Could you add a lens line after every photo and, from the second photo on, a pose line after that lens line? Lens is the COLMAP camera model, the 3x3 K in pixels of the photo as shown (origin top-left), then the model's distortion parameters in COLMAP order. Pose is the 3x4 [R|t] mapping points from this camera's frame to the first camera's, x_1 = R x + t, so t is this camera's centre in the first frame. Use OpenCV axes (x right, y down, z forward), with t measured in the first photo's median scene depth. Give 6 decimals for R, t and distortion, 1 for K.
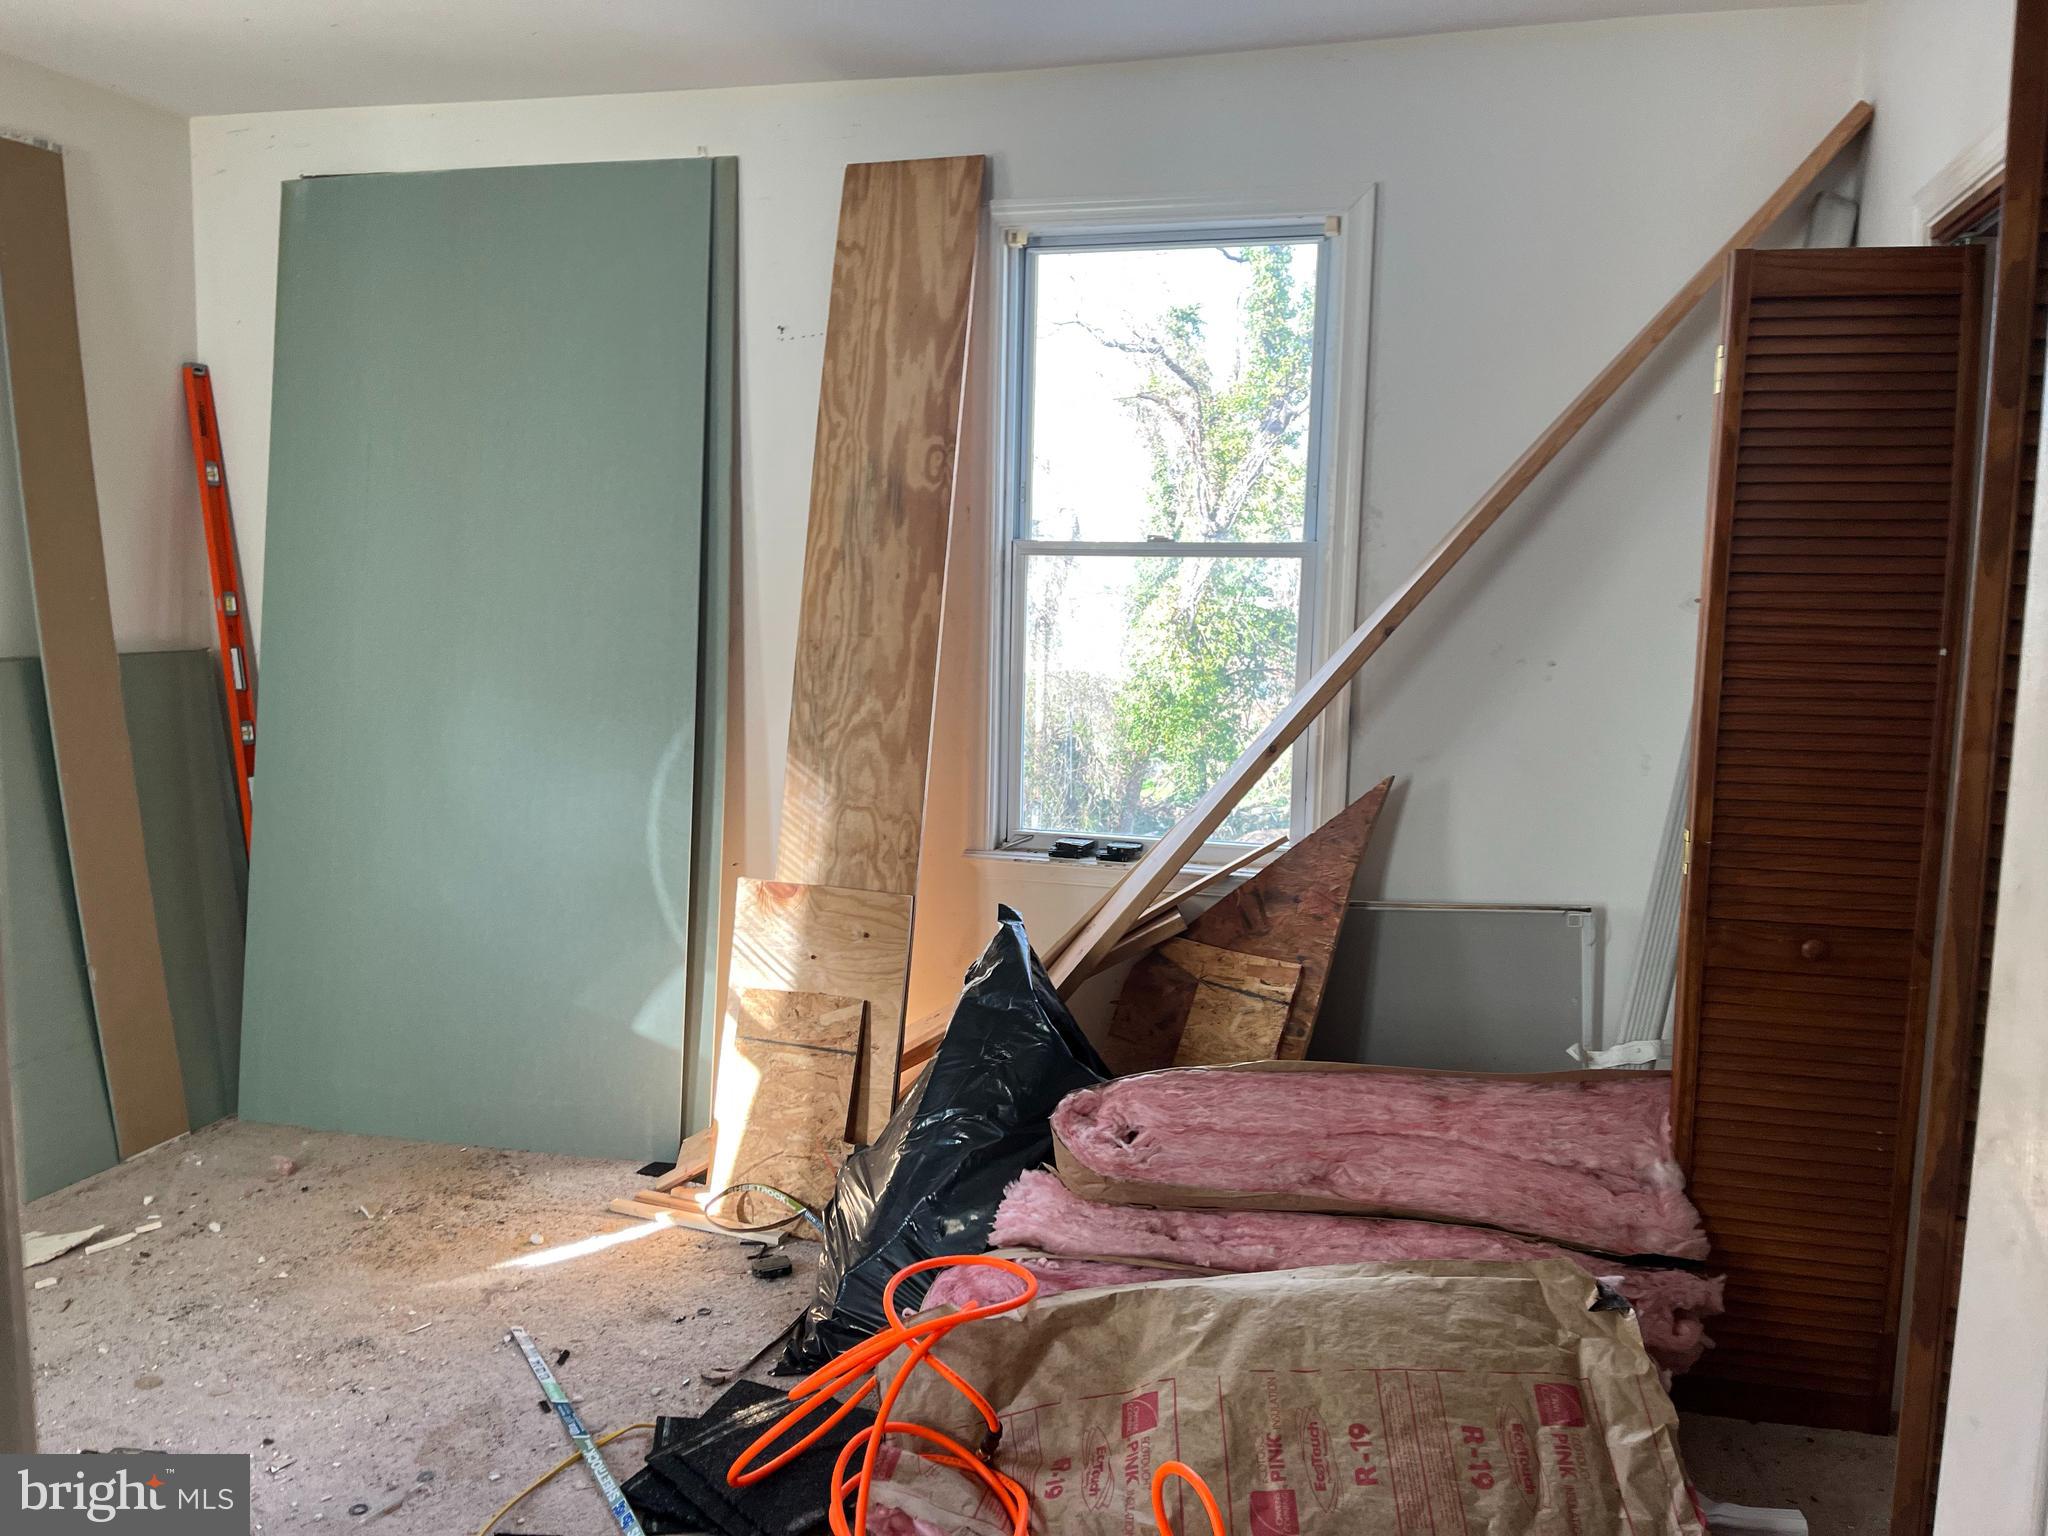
lens RADIAL K [[1528.4, 0, 1026.4], [0, 1528.4, 753.8], [0, 0, 1]] dist [0.049241, -0.070814]
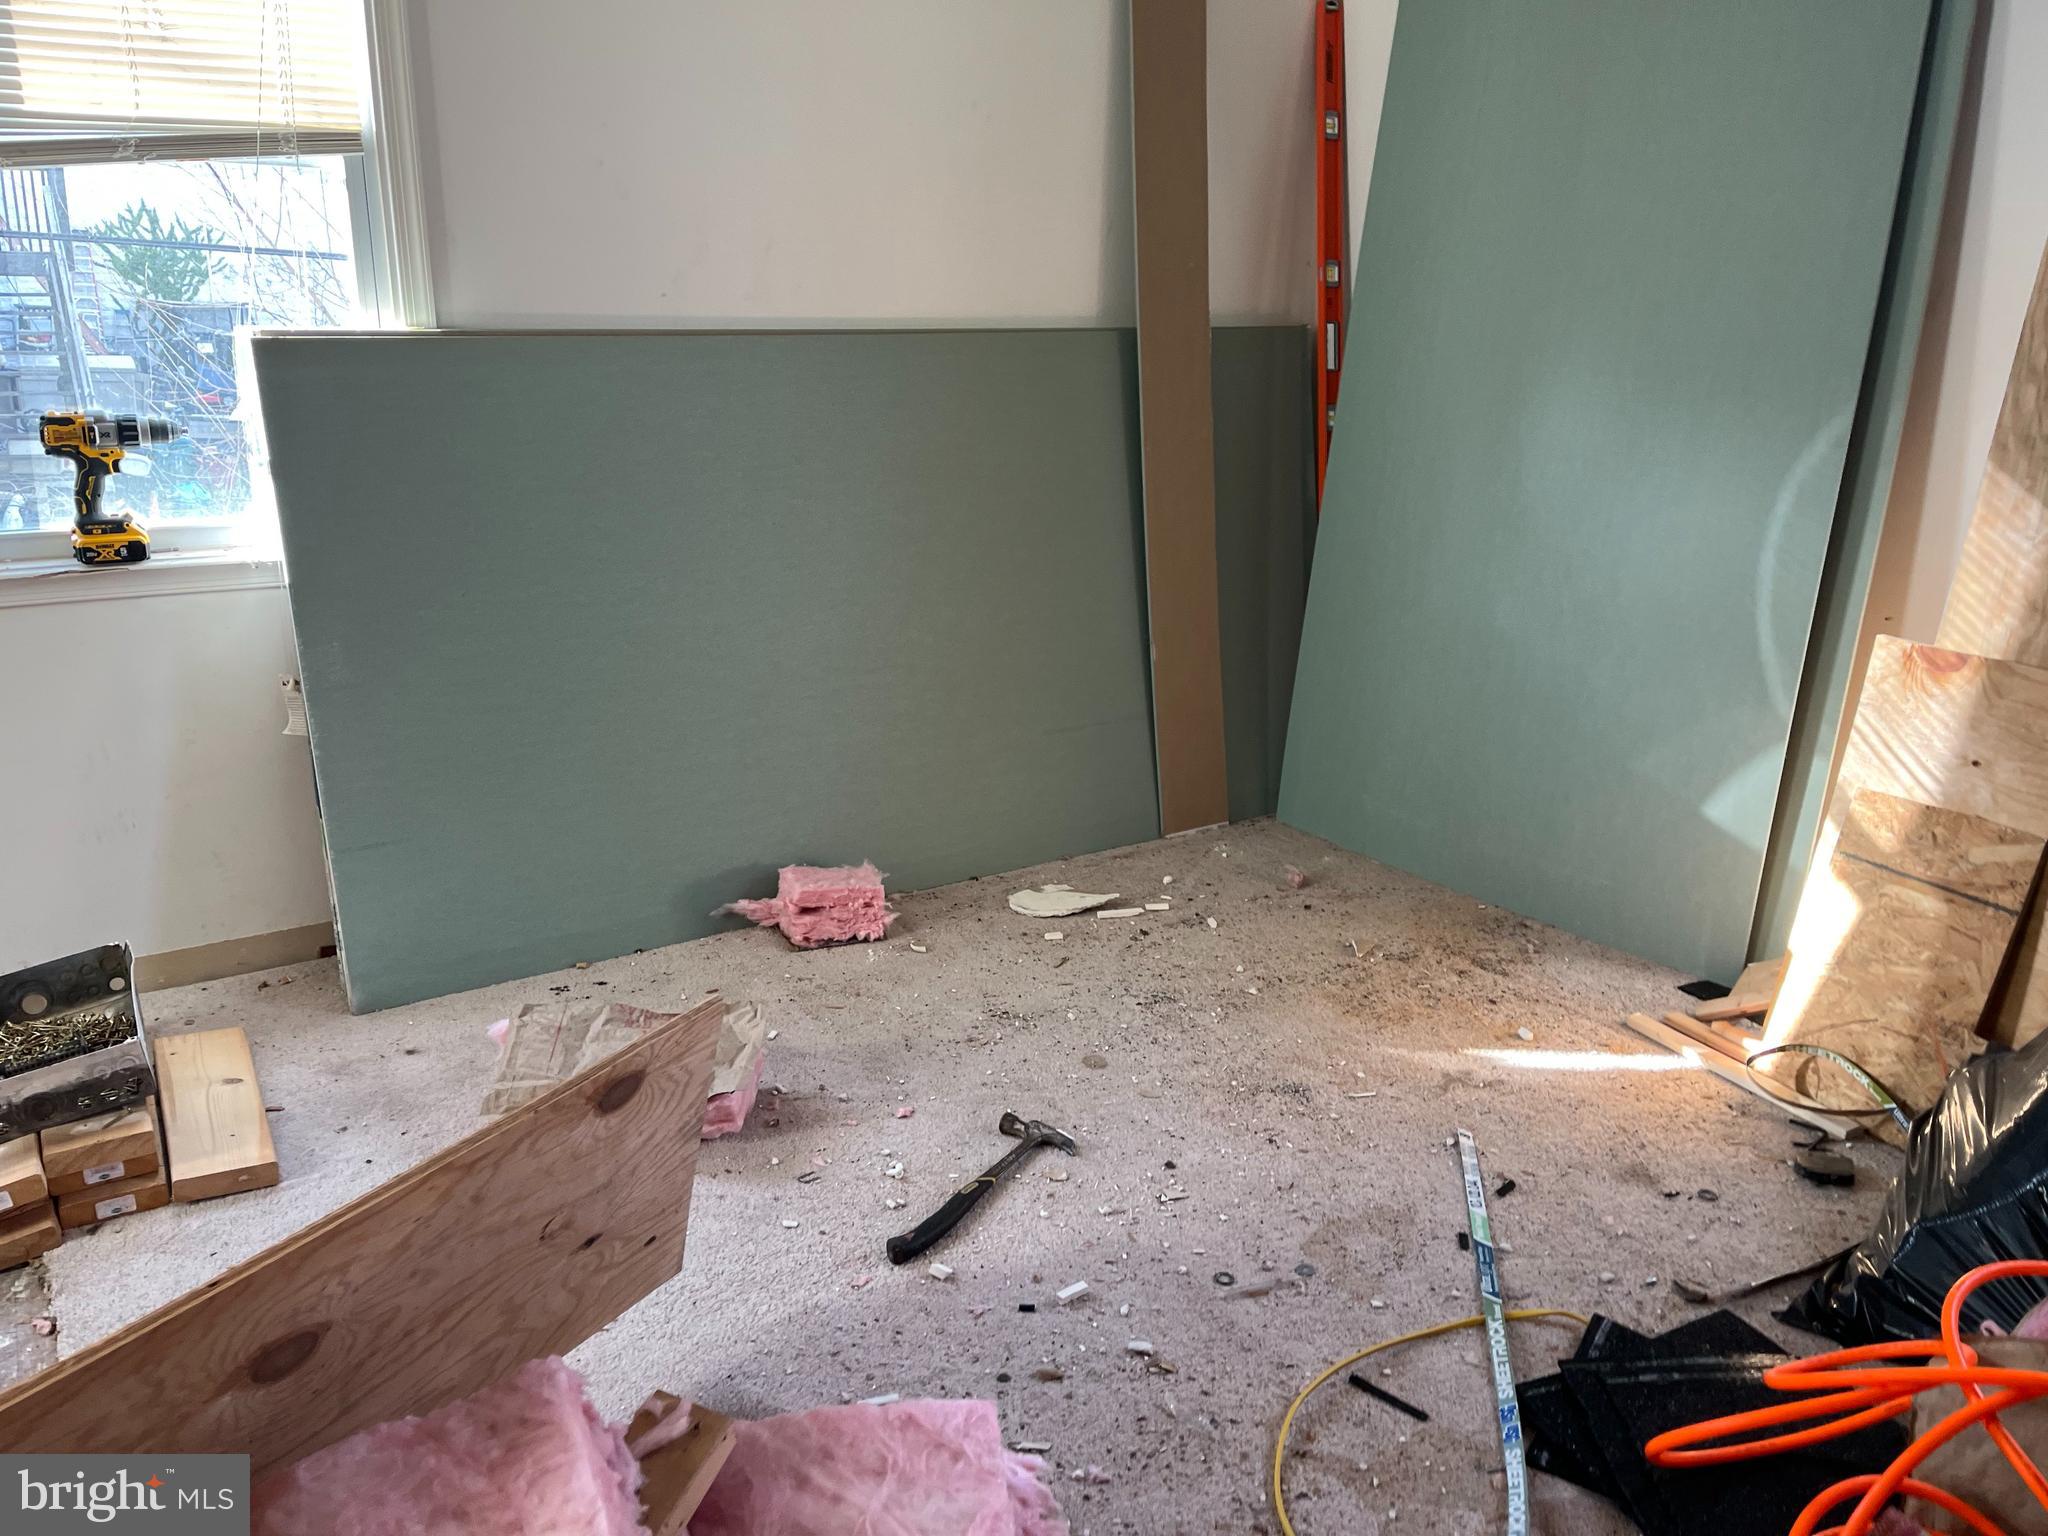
lens RADIAL K [[1528.4, 0, 1026.4], [0, 1528.4, 753.8], [0, 0, 1]] dist [0.049241, -0.070814]
pose [[0.725236, 0.174775, -0.665948, 0.012283], [-0.063170, 0.980056, 0.188416, 0.027585], [0.685597, -0.094578, 0.721812, 0.228459]]
